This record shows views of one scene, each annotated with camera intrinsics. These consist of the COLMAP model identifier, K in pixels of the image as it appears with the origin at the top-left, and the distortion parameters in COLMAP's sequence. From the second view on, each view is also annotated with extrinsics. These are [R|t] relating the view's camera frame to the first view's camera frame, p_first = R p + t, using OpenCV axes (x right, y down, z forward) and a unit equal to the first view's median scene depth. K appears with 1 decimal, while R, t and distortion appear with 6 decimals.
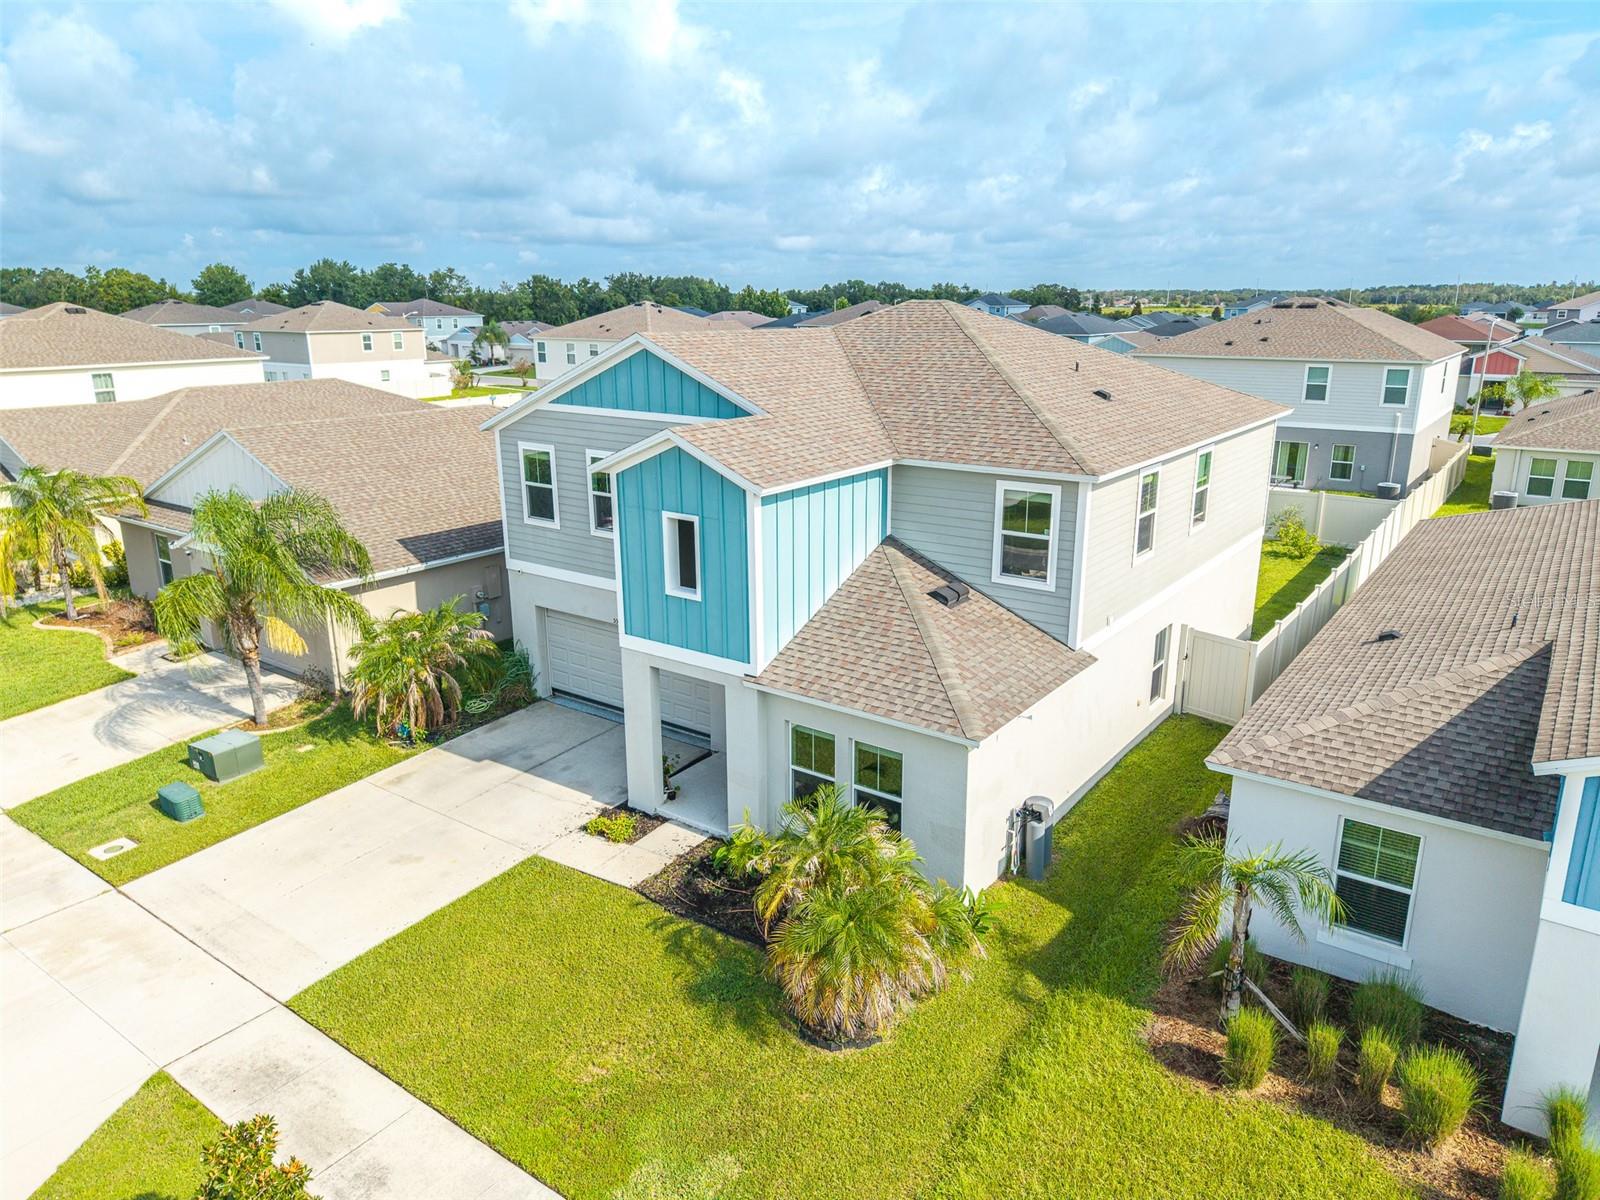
lens RADIAL K [[1068.6, 0, 806.2], [0, 1068.6, 594.1], [0, 0, 1]] dist [0.055102, -0.072810]
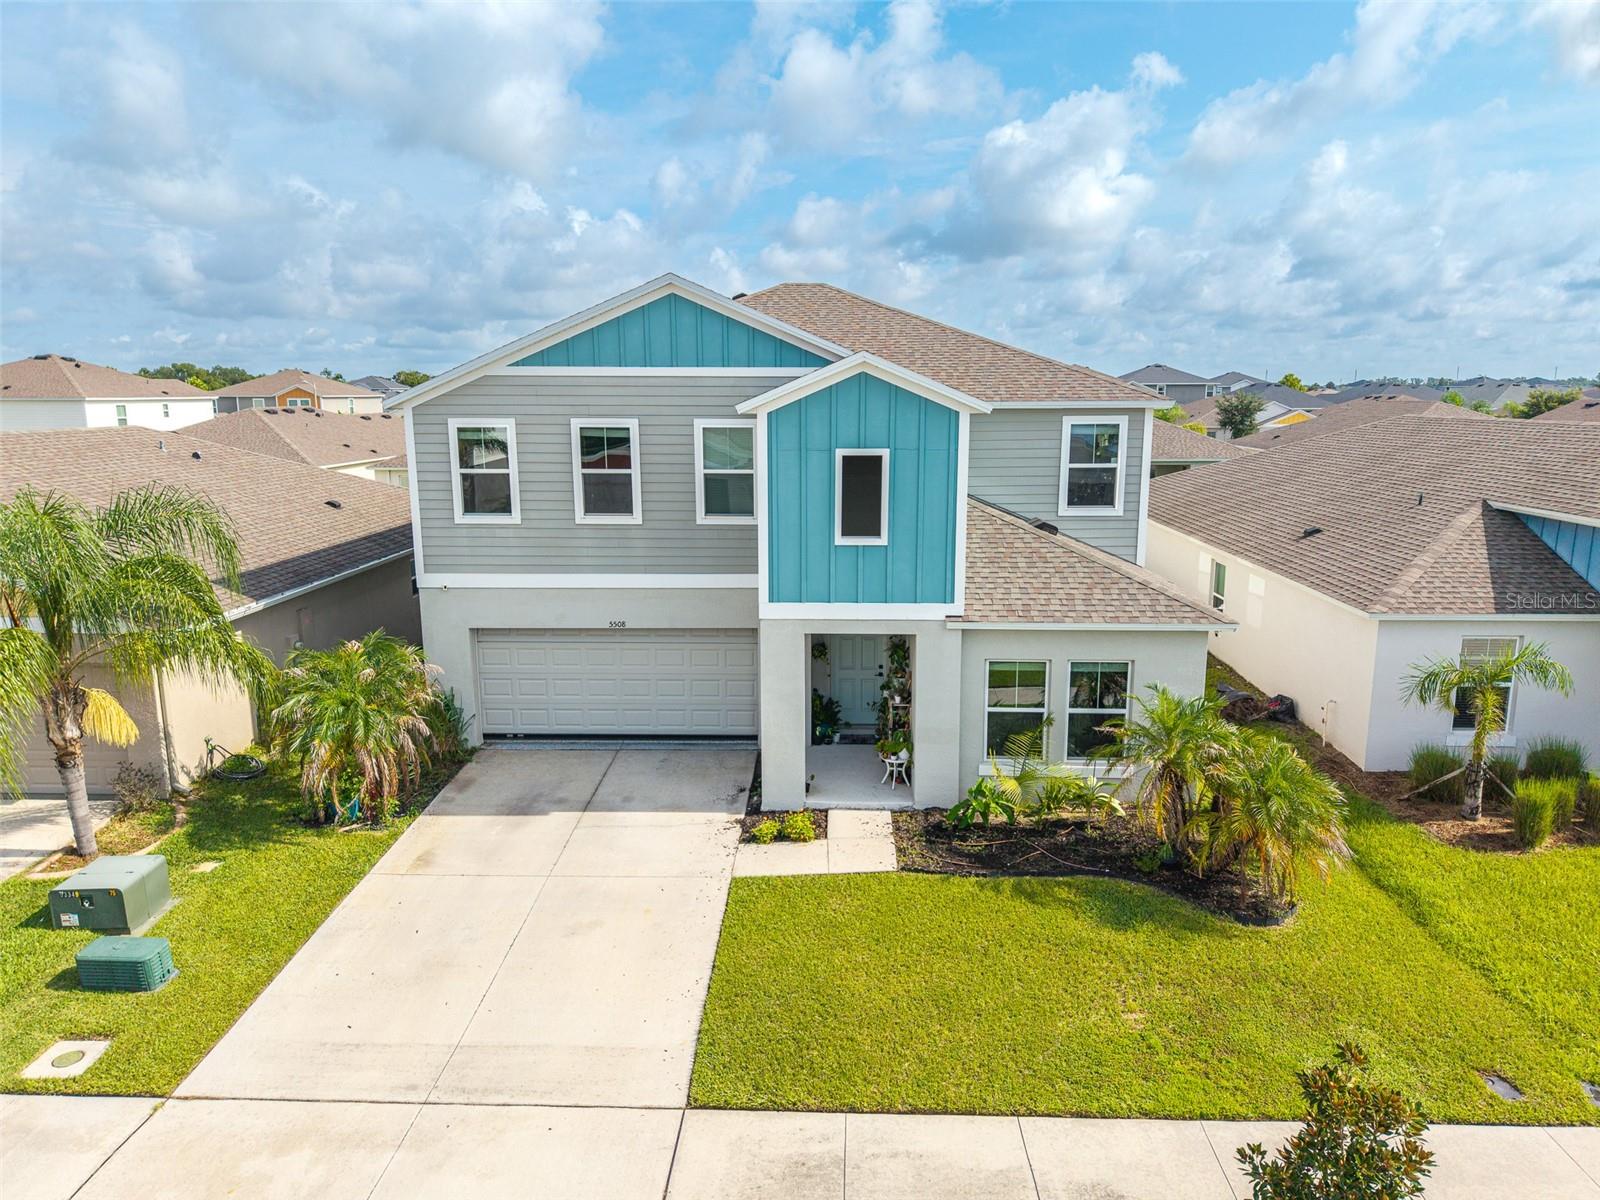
lens RADIAL K [[1068.6, 0, 806.2], [0, 1068.6, 594.1], [0, 0, 1]] dist [0.055102, -0.072810]
pose [[0.831441, -0.103613, 0.545867, -0.612421], [0.148316, 0.988197, -0.038335, 0.067967], [-0.535452, 0.112834, 0.836995, 0.261357]]
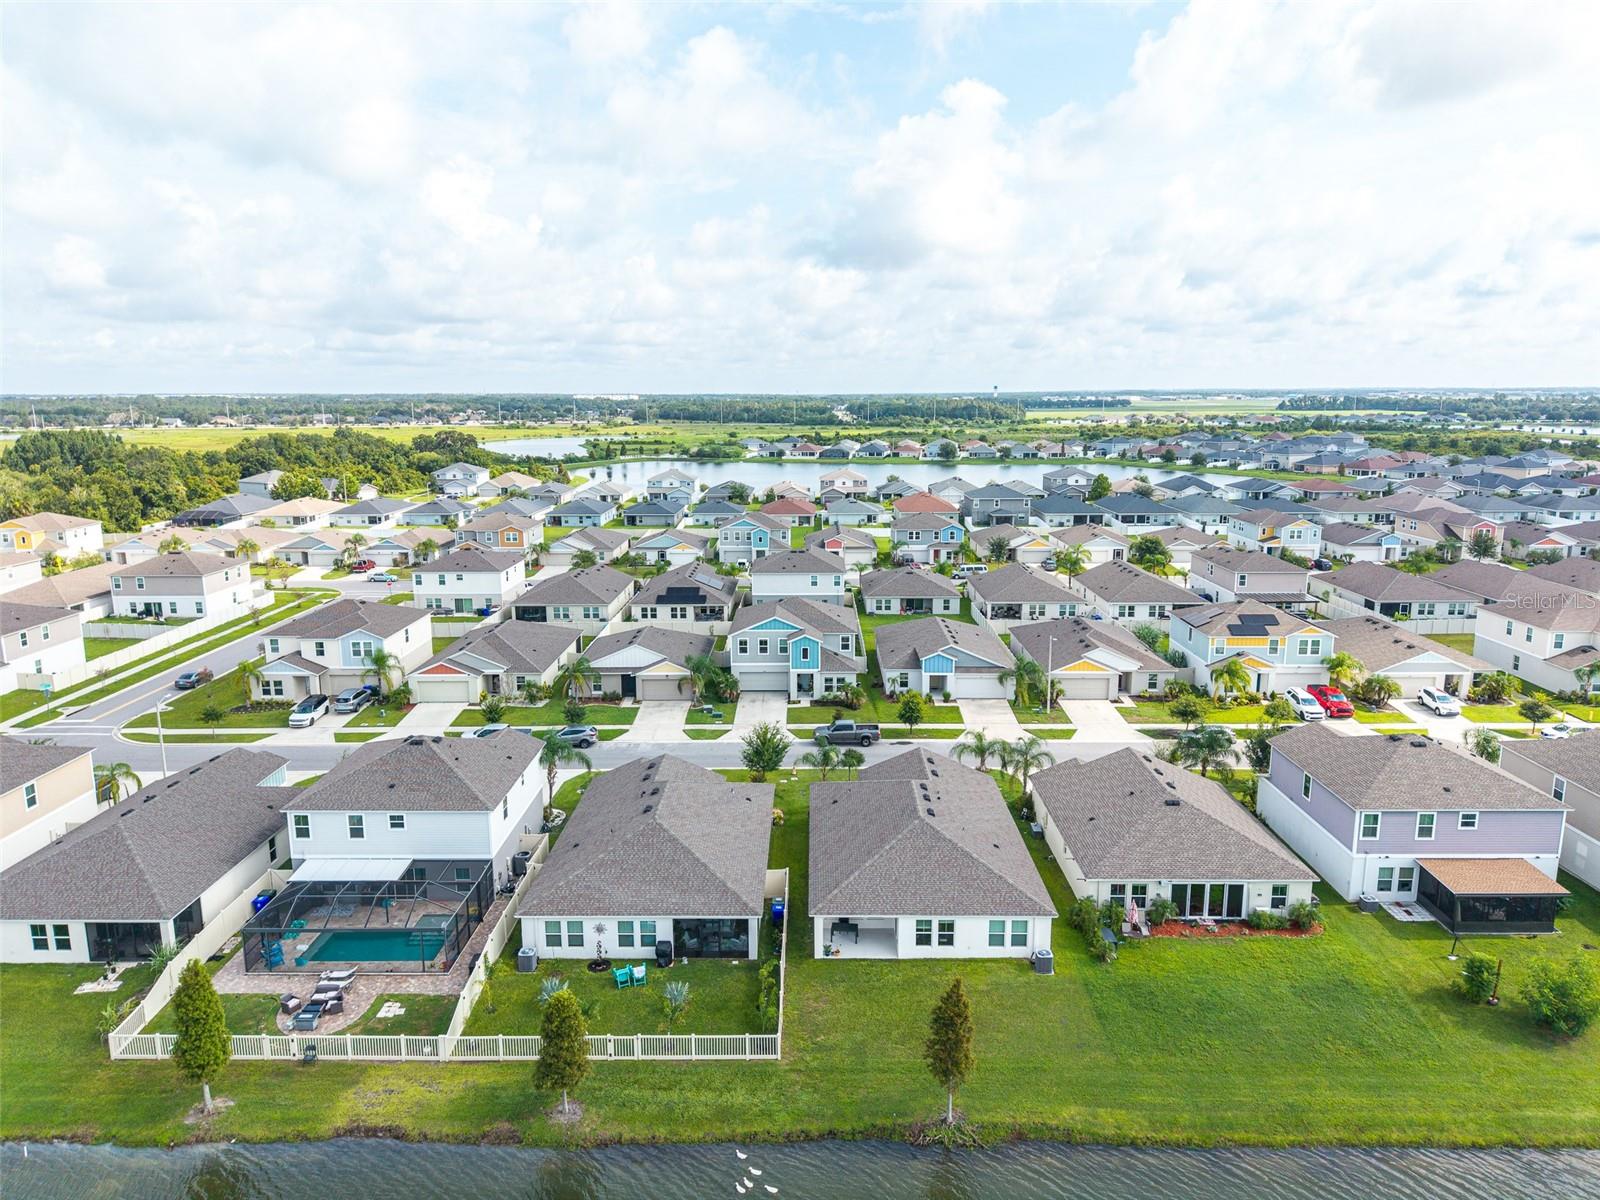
lens RADIAL K [[1068.6, 0, 806.2], [0, 1068.6, 594.1], [0, 0, 1]] dist [0.055102, -0.072810]
pose [[0.810896, -0.108046, 0.575130, -3.412774], [0.154030, 0.987559, -0.031647, -0.170564], [-0.564555, 0.114250, 0.817450, -3.858942]]
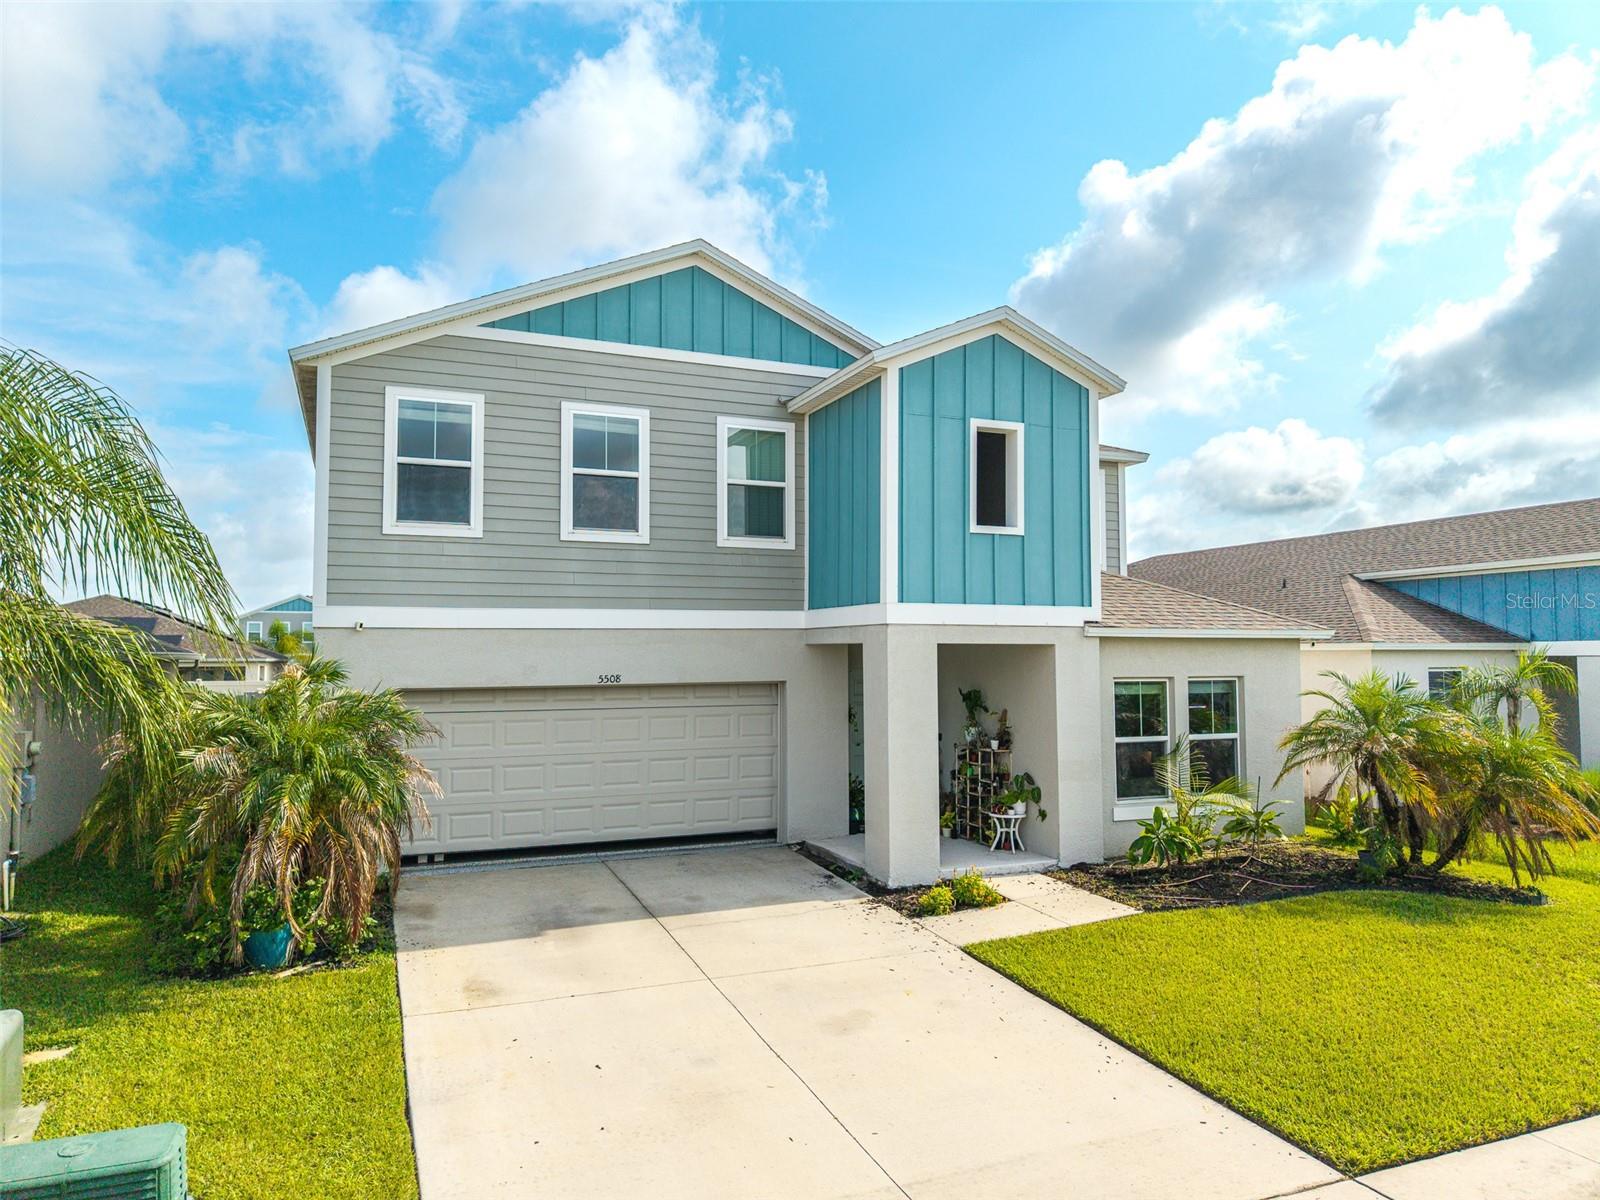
lens RADIAL K [[1068.6, 0, 806.2], [0, 1068.6, 594.1], [0, 0, 1]] dist [0.055102, -0.072810]
pose [[0.524198, 0.049861, 0.850135, -0.777255], [0.226756, 0.954072, -0.195776, 0.151689], [-0.820852, 0.295399, 0.488816, 0.712533]]
